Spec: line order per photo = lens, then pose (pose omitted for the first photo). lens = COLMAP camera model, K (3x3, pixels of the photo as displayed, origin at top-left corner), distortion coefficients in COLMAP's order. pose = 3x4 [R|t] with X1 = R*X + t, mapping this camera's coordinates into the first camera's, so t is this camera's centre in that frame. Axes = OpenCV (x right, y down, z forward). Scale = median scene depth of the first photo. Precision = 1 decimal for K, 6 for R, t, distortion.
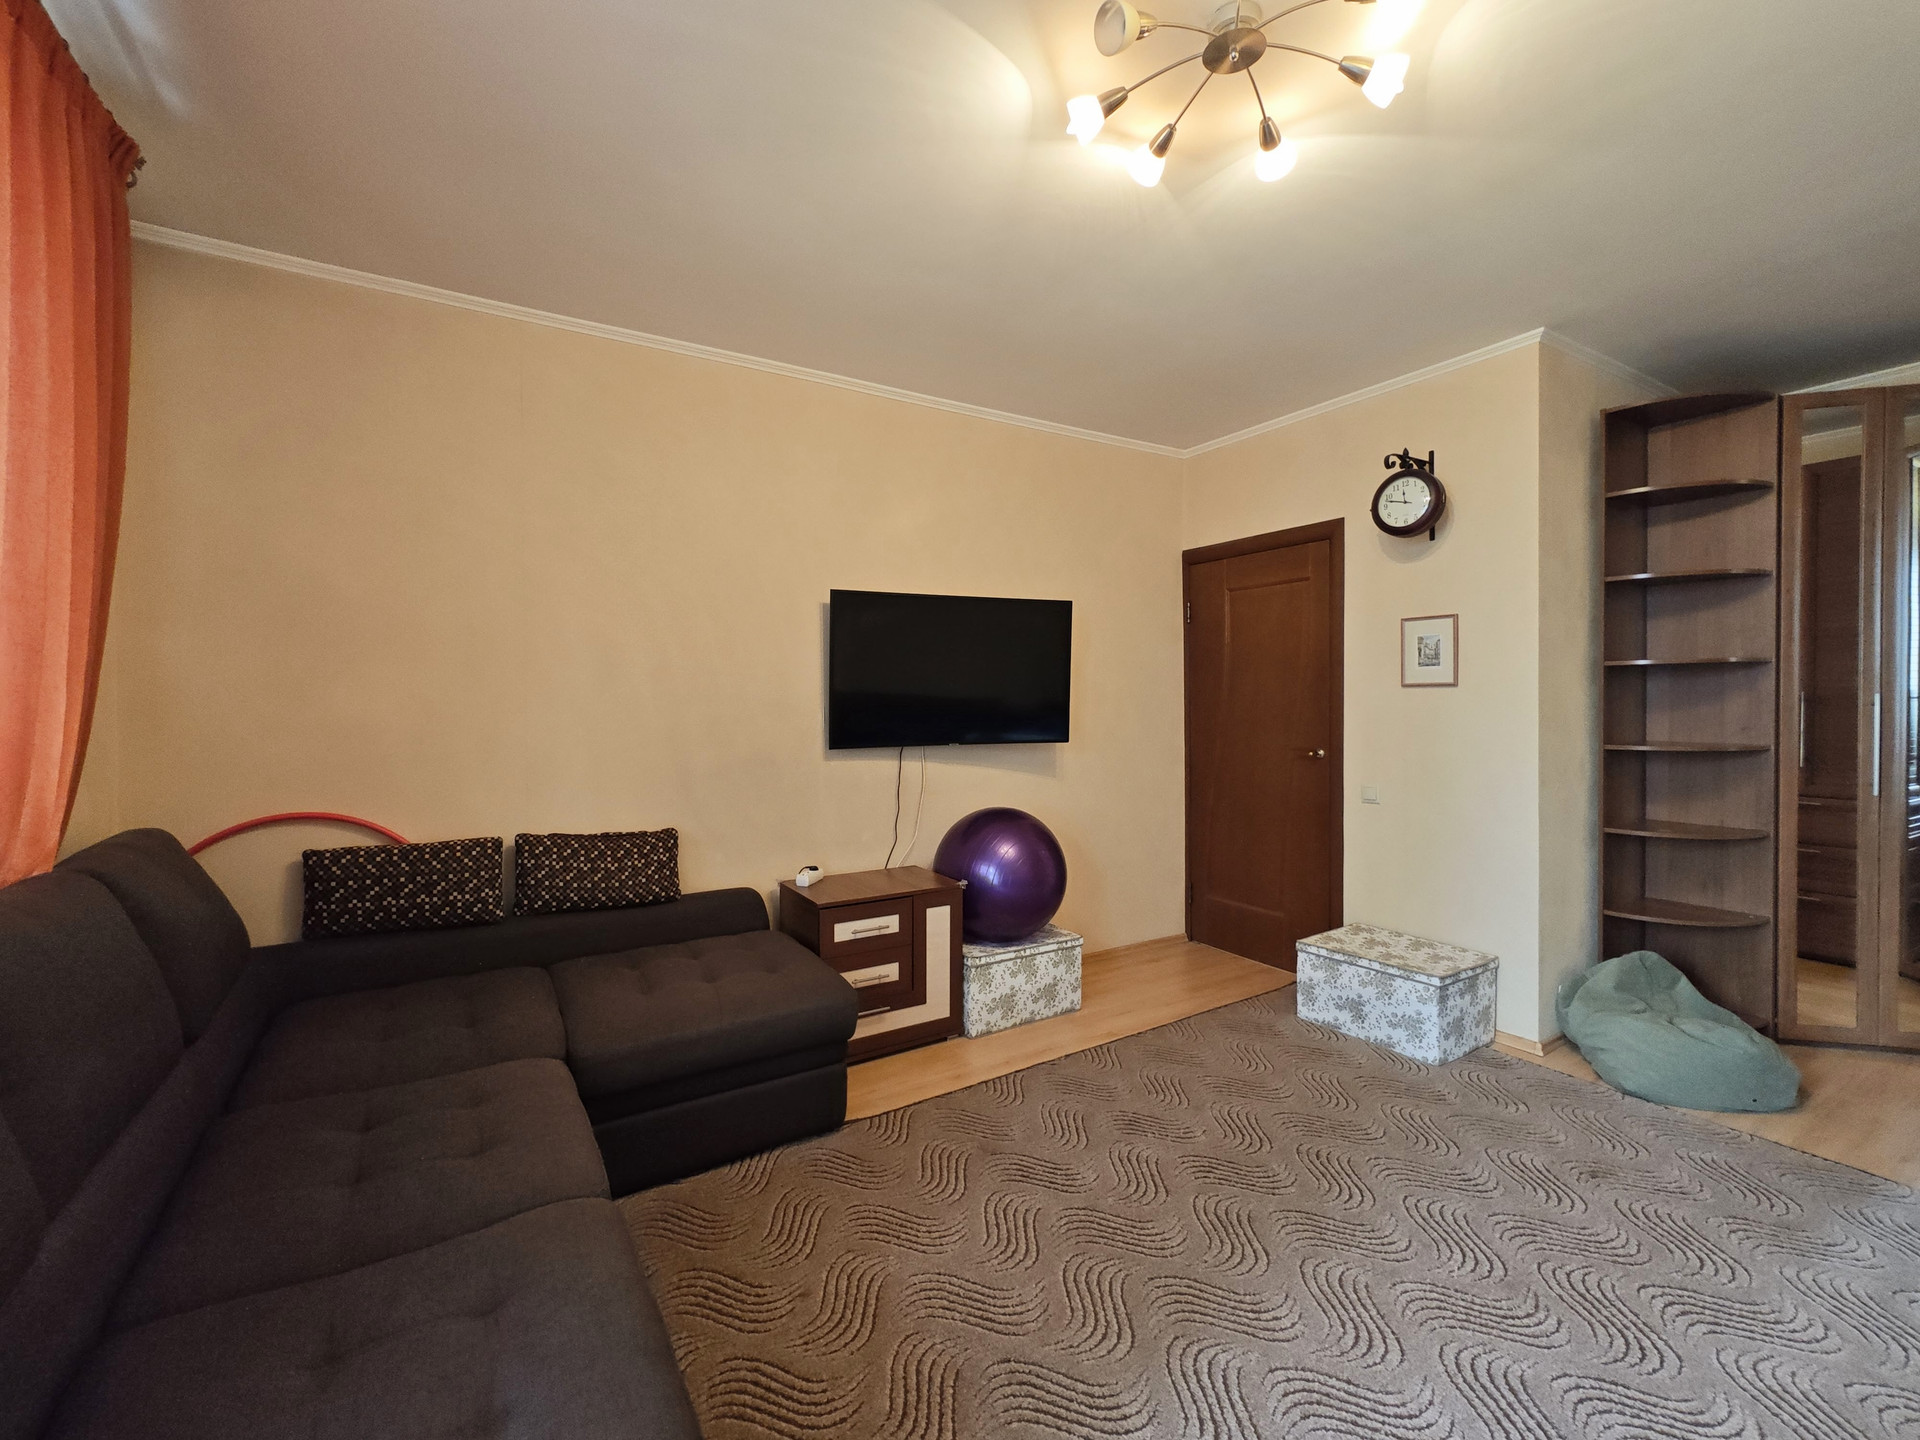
lens RADIAL K [[834.7, 0, 943.8], [0, 834.7, 708.9], [0, 0, 1]] dist [-0.000799, -0.000577]
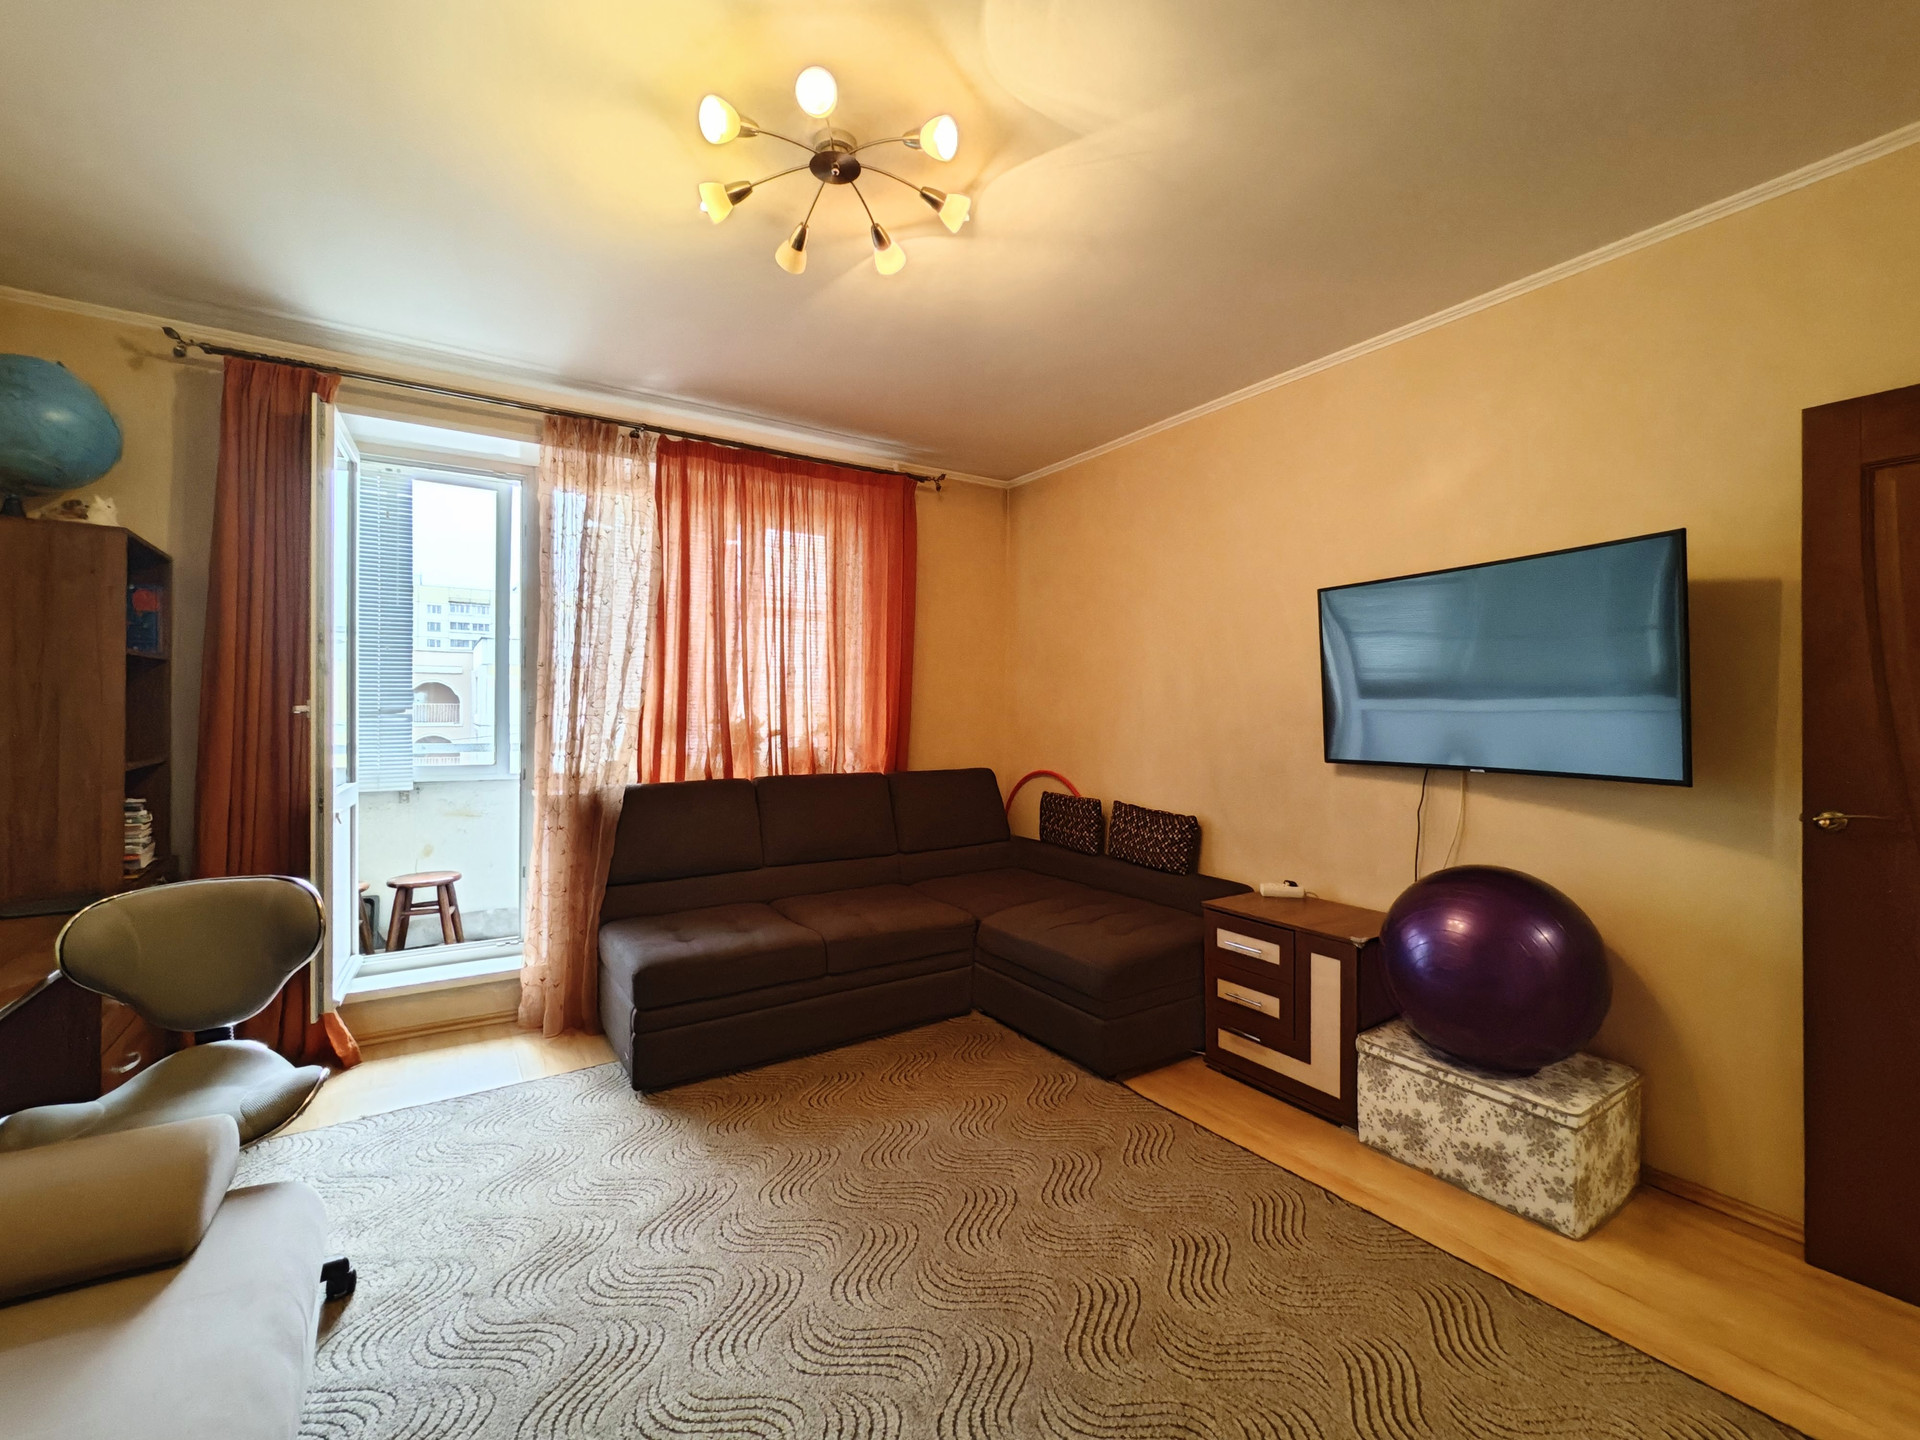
lens RADIAL K [[834.7, 0, 963.9], [0, 834.7, 708.7], [0, 0, 1]] dist [-0.000799, -0.000577]
pose [[0.028190, -0.003961, -0.999595, 0.829924], [-0.023954, 0.999702, -0.004637, 0.003036], [0.999316, 0.024075, 0.028087, 0.621887]]
